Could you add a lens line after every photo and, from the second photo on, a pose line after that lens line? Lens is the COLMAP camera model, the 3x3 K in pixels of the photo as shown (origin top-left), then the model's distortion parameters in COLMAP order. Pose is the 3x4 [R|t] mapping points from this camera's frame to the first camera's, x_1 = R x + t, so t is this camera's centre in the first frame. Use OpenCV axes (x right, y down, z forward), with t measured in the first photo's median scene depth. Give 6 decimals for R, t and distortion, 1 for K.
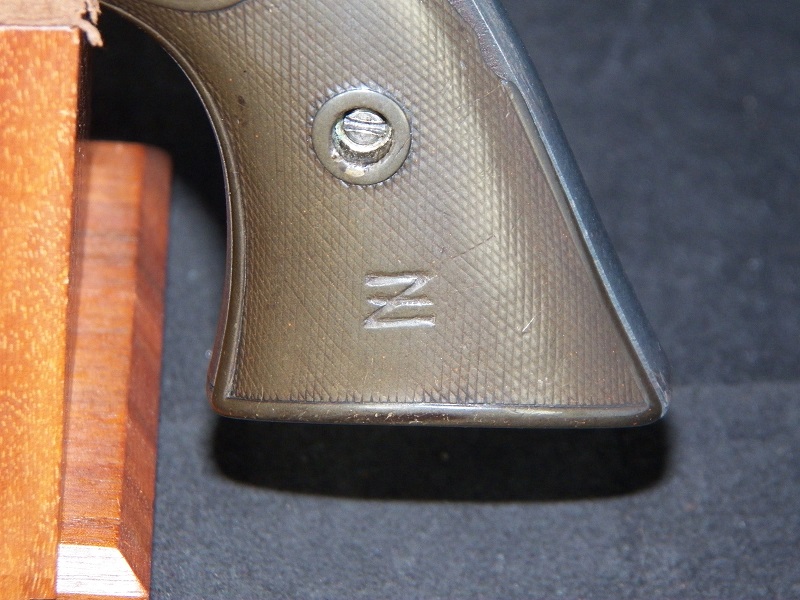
lens RADIAL K [[3771.3, 0, 400.0], [0, 3771.3, 300.0], [0, 0, 1]] dist [-0.501630, -7.656223]
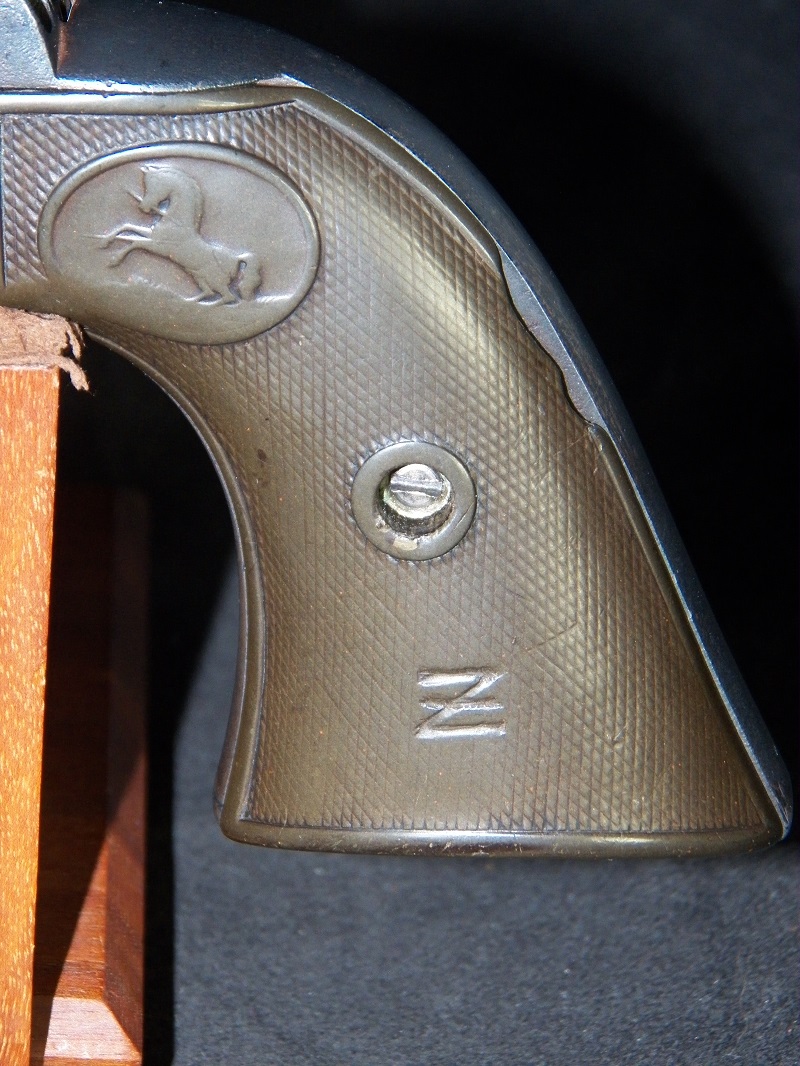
lens RADIAL K [[4235.4, 0, 400.0], [0, 4235.4, 533.0], [0, 0, 1]] dist [-0.608352, -0.590283]
pose [[0.999925, -0.005715, 0.010830, -0.022361], [0.005884, 0.999861, -0.015622, -0.022021], [-0.010739, 0.015684, 0.999819, 0.102731]]
